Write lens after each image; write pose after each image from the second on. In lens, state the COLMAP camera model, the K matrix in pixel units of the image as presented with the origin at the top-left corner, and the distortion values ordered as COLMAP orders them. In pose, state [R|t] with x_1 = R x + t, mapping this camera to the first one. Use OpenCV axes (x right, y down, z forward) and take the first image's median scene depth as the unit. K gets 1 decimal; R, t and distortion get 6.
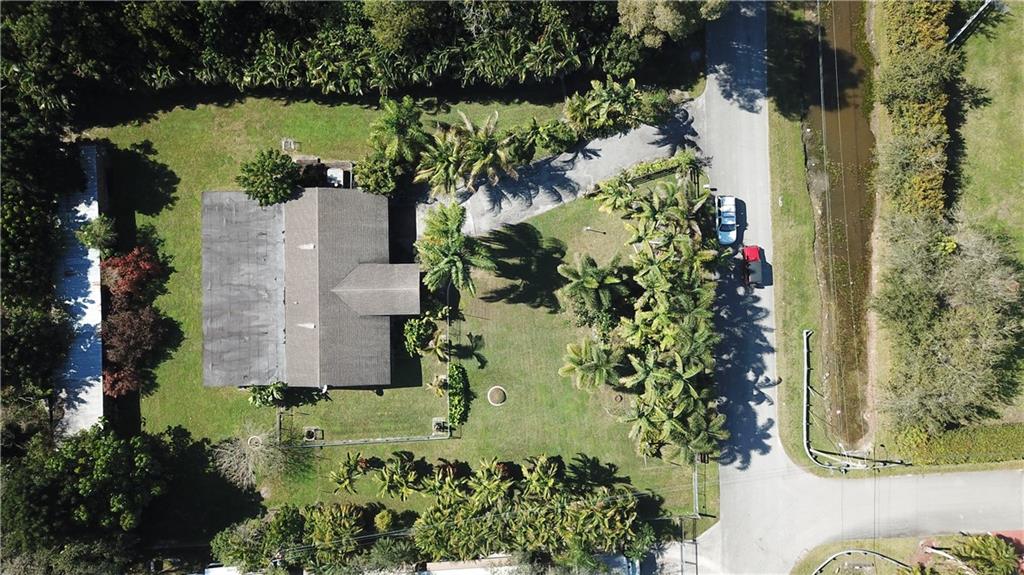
lens RADIAL K [[767.8, 0, 506.8], [0, 767.8, 284.7], [0, 0, 1]] dist [0.034828, -0.036373]
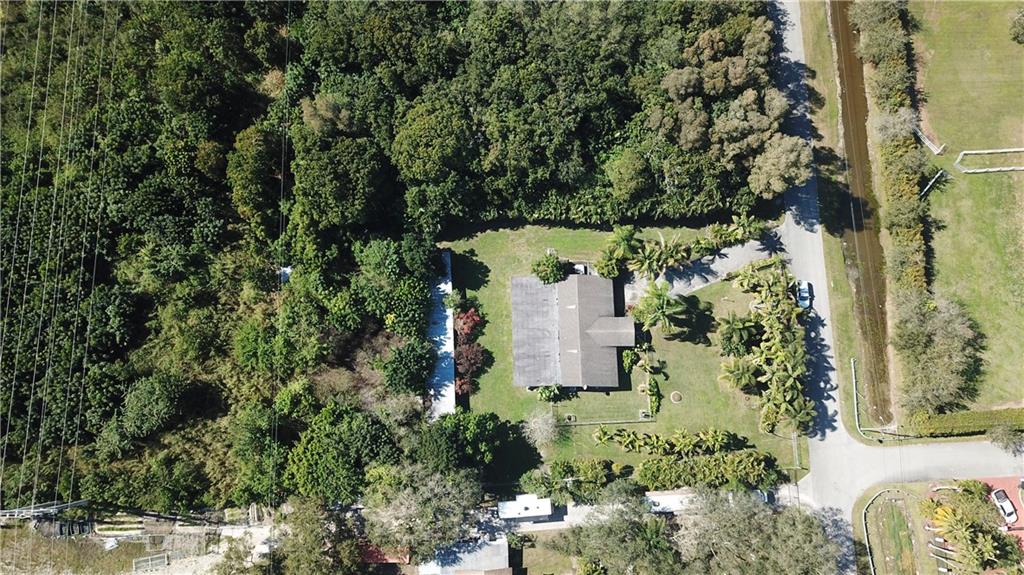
lens RADIAL K [[767.8, 0, 506.4], [0, 767.8, 281.8], [0, 0, 1]] dist [0.034828, -0.036373]
pose [[0.999637, 0.000563, 0.026930, -0.439719], [0.003613, 0.987947, -0.154751, 0.159477], [-0.026693, 0.154793, 0.987586, -0.718809]]
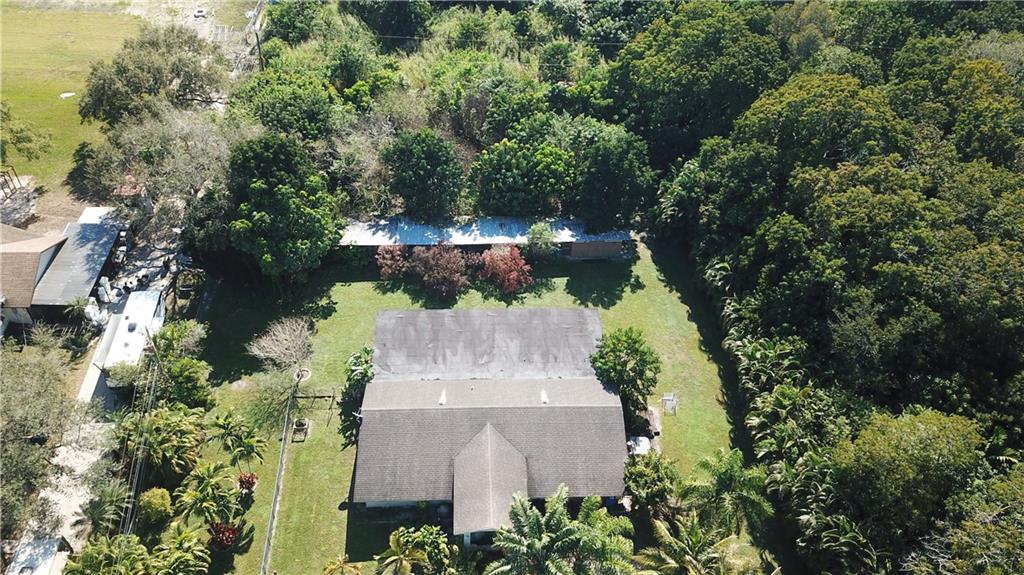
lens RADIAL K [[767.8, 0, 500.8], [0, 767.8, 283.3], [0, 0, 1]] dist [0.034828, -0.036373]
pose [[0.023761, 0.648251, -0.761056, 0.245347], [-0.999705, 0.019289, -0.014782, 0.003337], [0.005097, 0.761182, 0.648518, 0.392854]]
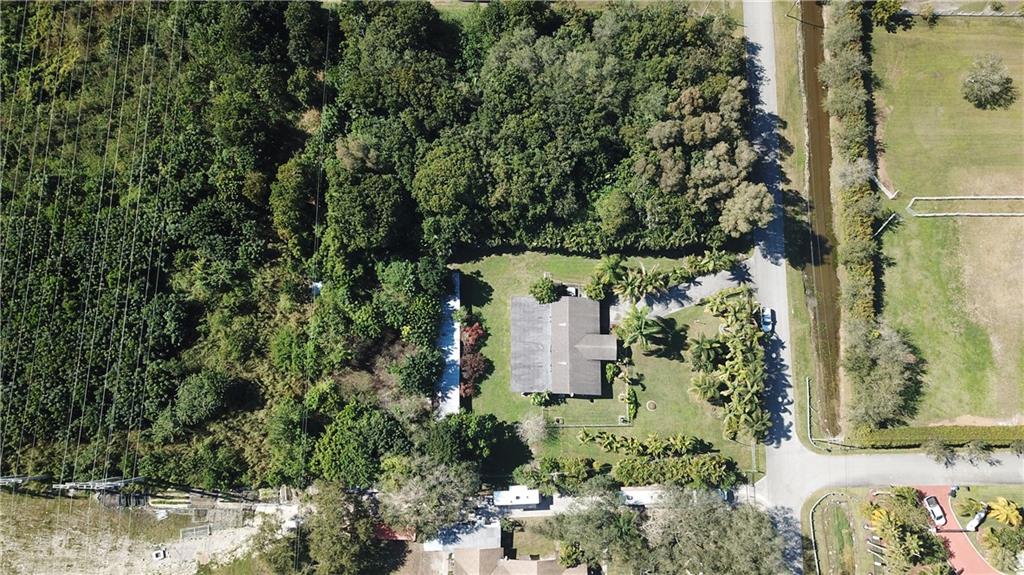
lens RADIAL K [[767.8, 0, 506.6], [0, 767.8, 279.3], [0, 0, 1]] dist [0.034828, -0.036373]
pose [[0.999308, 0.033164, 0.016815, -0.430253], [-0.030193, 0.987667, -0.153633, 0.143077], [-0.021702, 0.153019, 0.987985, -0.985111]]
